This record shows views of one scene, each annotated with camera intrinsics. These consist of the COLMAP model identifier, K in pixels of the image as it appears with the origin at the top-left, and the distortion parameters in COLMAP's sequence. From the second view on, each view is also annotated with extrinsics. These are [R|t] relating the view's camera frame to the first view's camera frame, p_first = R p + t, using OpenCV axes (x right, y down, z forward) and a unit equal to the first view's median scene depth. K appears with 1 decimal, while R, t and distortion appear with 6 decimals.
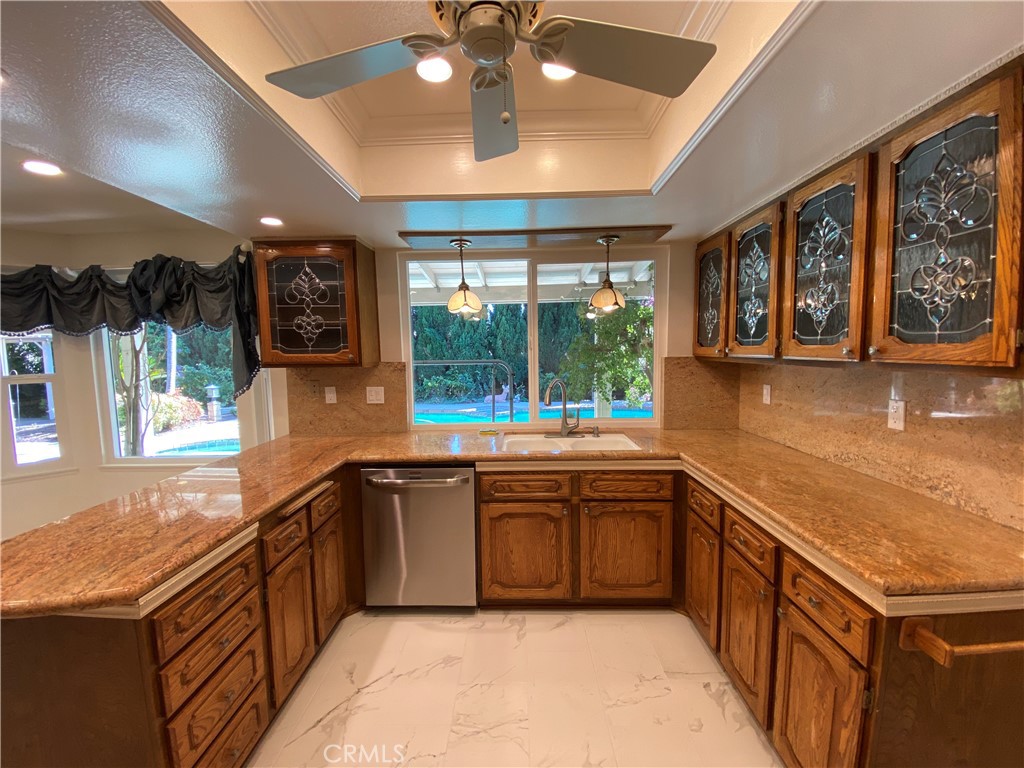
lens RADIAL K [[412.8, 0, 511.3], [0, 412.8, 383.3], [0, 0, 1]] dist [0.038492, -0.029692]
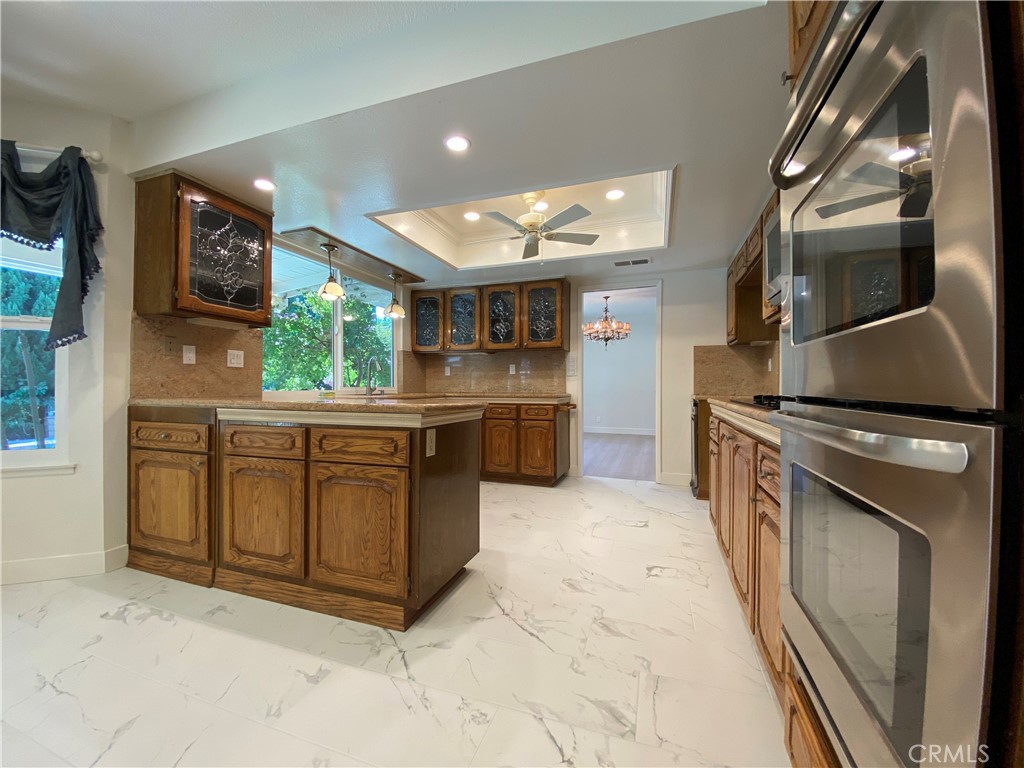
lens RADIAL K [[412.8, 0, 511.3], [0, 412.8, 383.3], [0, 0, 1]] dist [0.038492, -0.029692]
pose [[0.305332, 0.025469, 0.951905, -1.360615], [0.067820, 0.996522, -0.048417, 0.227709], [-0.949828, 0.079341, 0.302543, 0.080388]]
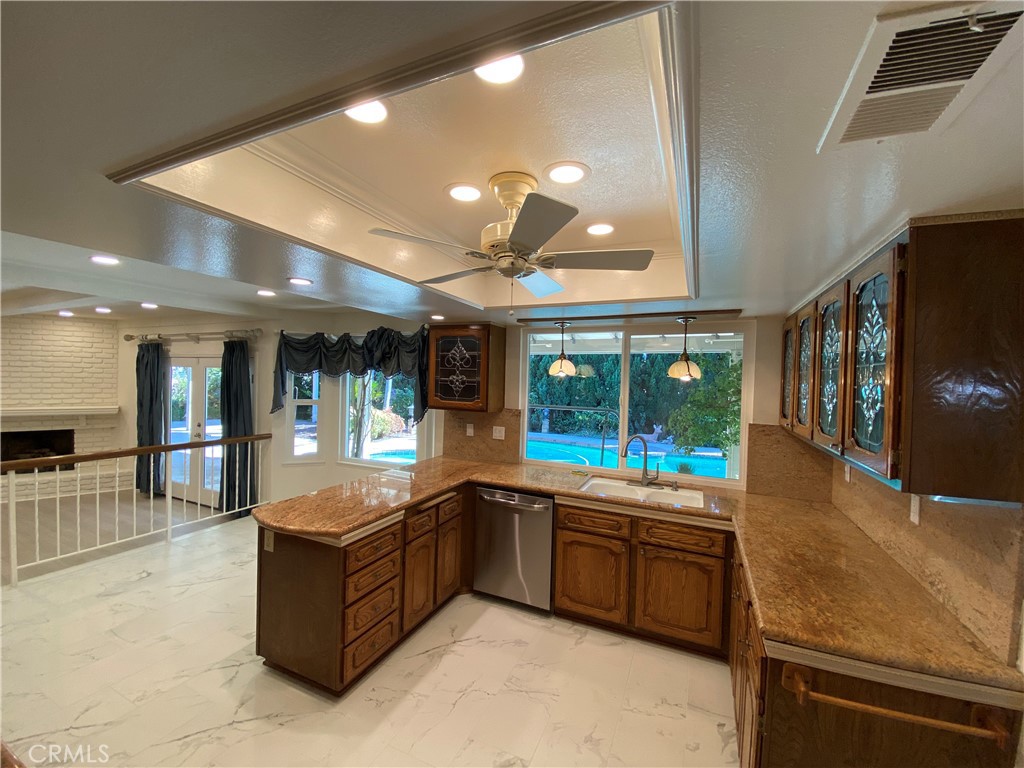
lens RADIAL K [[412.8, 0, 511.3], [0, 412.8, 383.3], [0, 0, 1]] dist [0.038492, -0.029692]
pose [[0.919313, 0.046741, -0.390741, 0.272978], [-0.074996, 0.995533, -0.057361, -0.072509], [0.386315, 0.082037, 0.918712, -0.265183]]
